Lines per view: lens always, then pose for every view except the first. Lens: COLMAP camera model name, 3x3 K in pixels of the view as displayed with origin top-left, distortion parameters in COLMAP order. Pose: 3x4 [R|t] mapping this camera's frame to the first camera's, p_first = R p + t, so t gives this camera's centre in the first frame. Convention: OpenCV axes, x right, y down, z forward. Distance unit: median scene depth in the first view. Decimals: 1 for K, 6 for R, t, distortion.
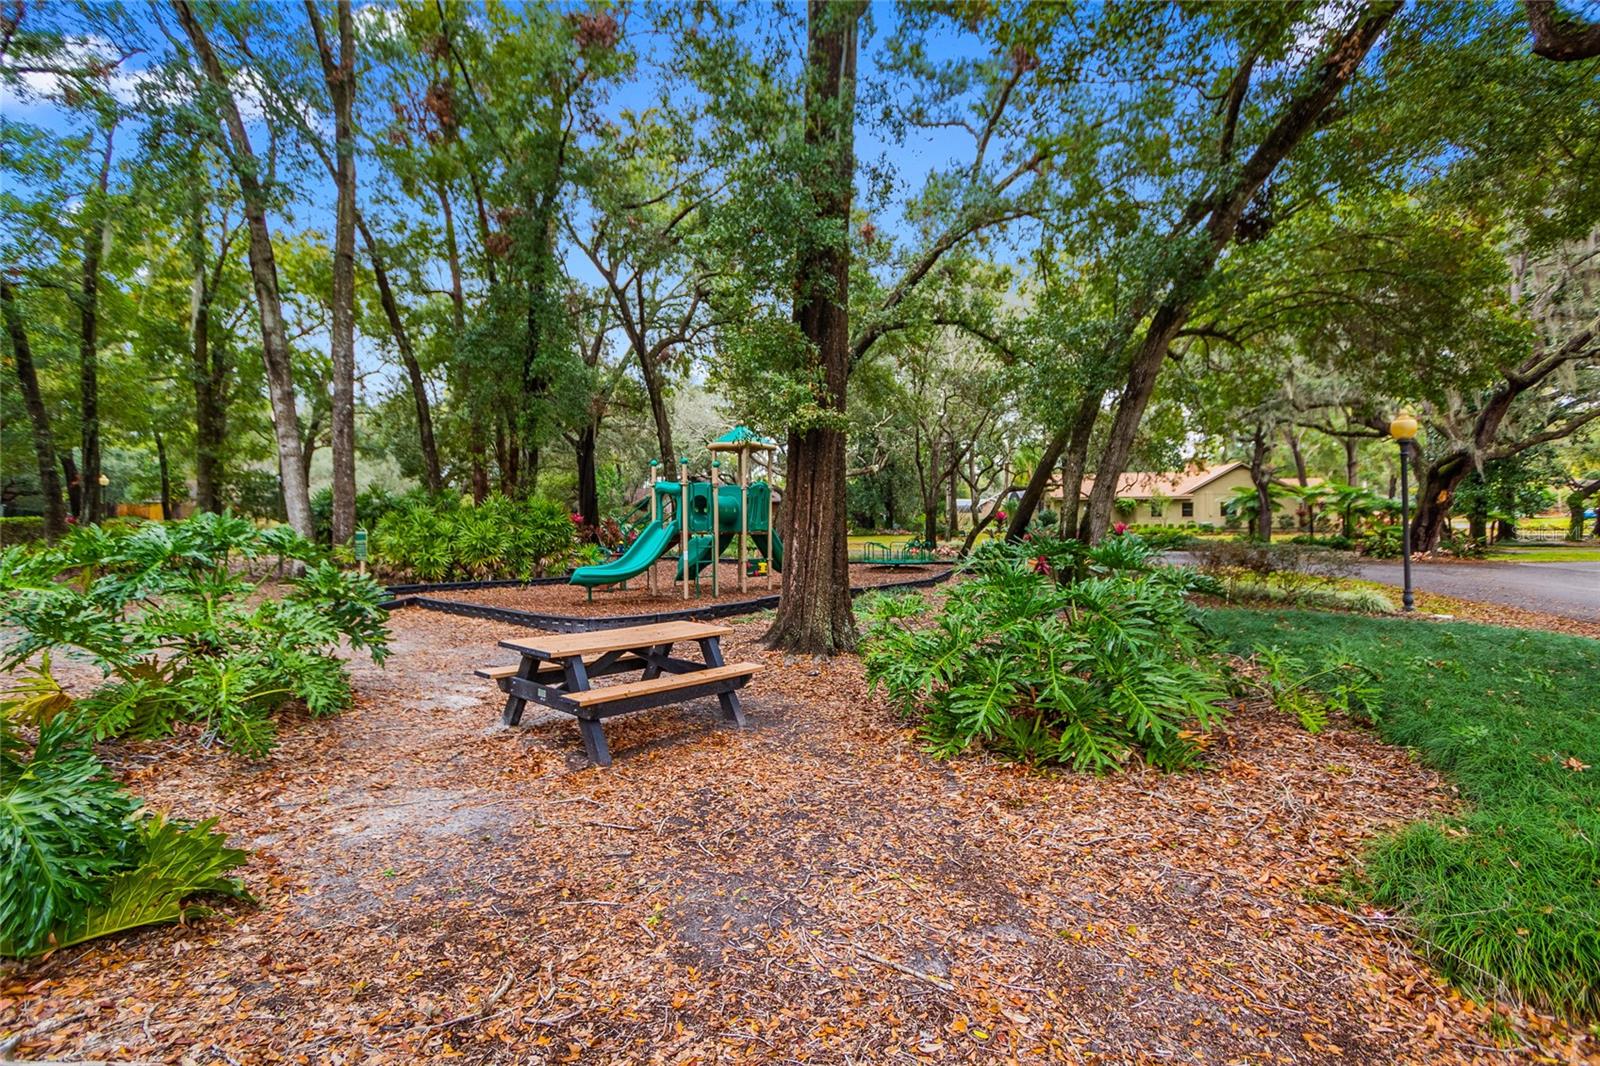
lens RADIAL K [[732.0, 0, 803.3], [0, 732.0, 522.7], [0, 0, 1]] dist [0.000510, -0.000185]
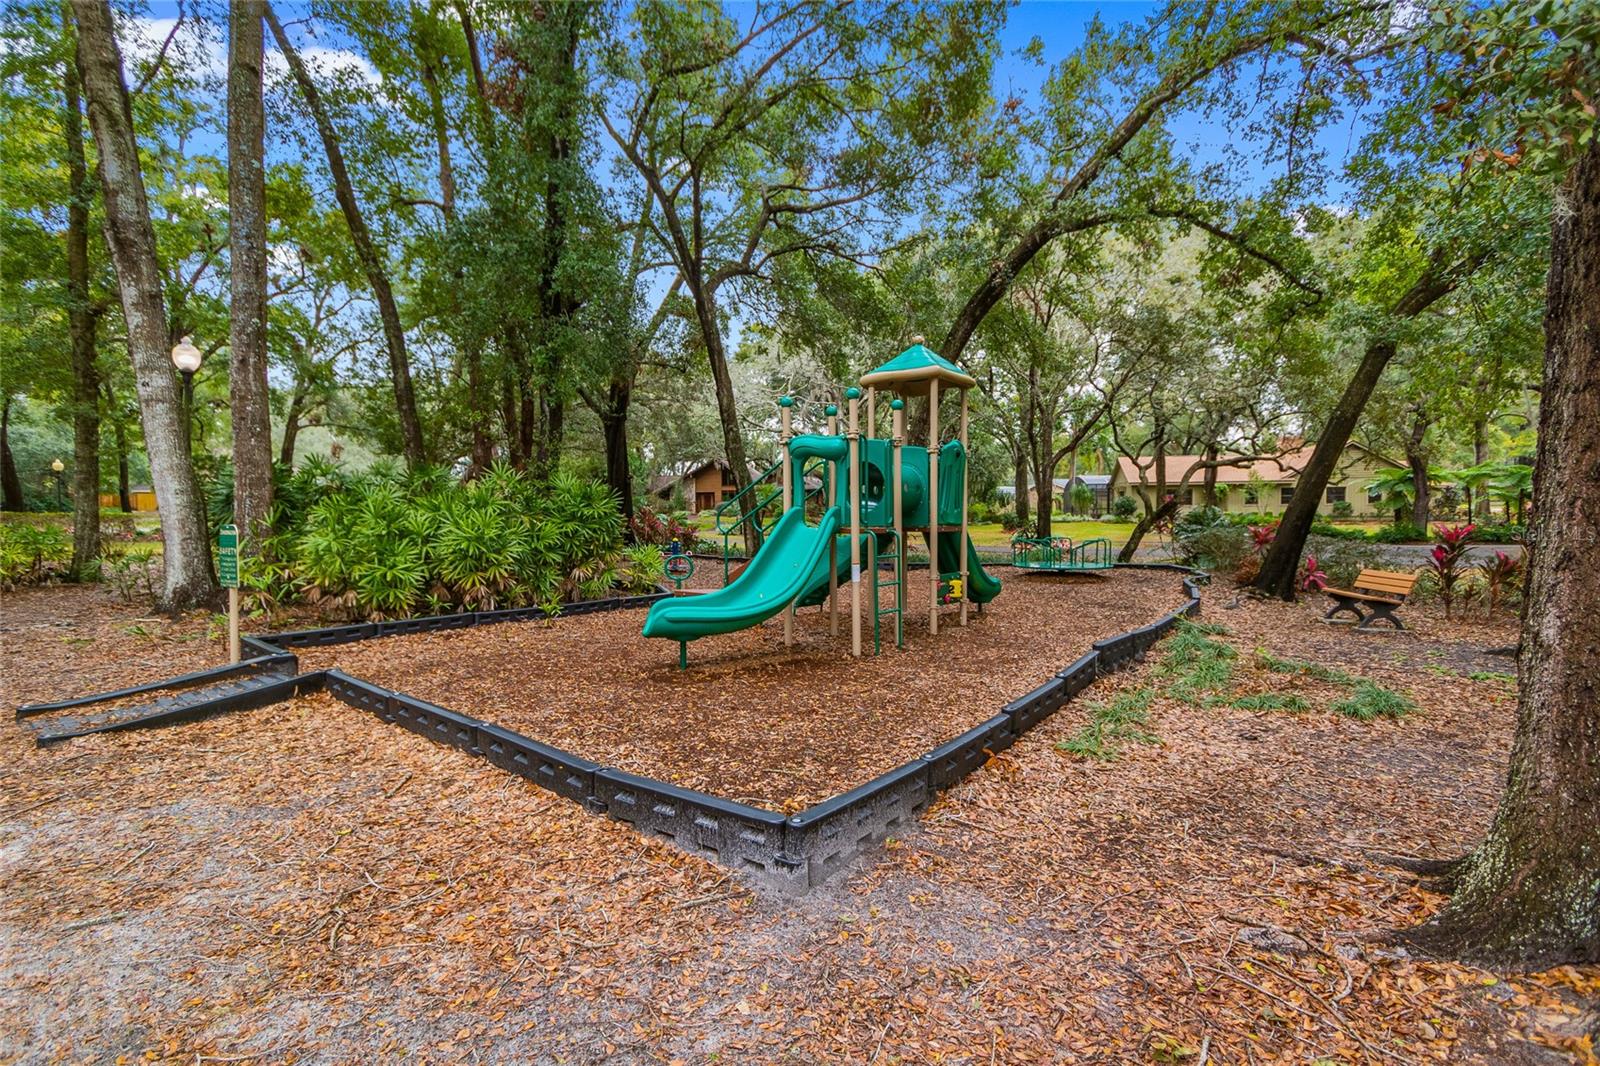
lens RADIAL K [[732.0, 0, 796.3], [0, 732.0, 532.1], [0, 0, 1]] dist [0.000510, -0.000185]
pose [[0.999734, -0.002717, -0.022916, -0.143193], [0.003331, 0.999635, 0.026801, 0.000696], [0.022835, -0.026870, 0.999378, 0.354994]]
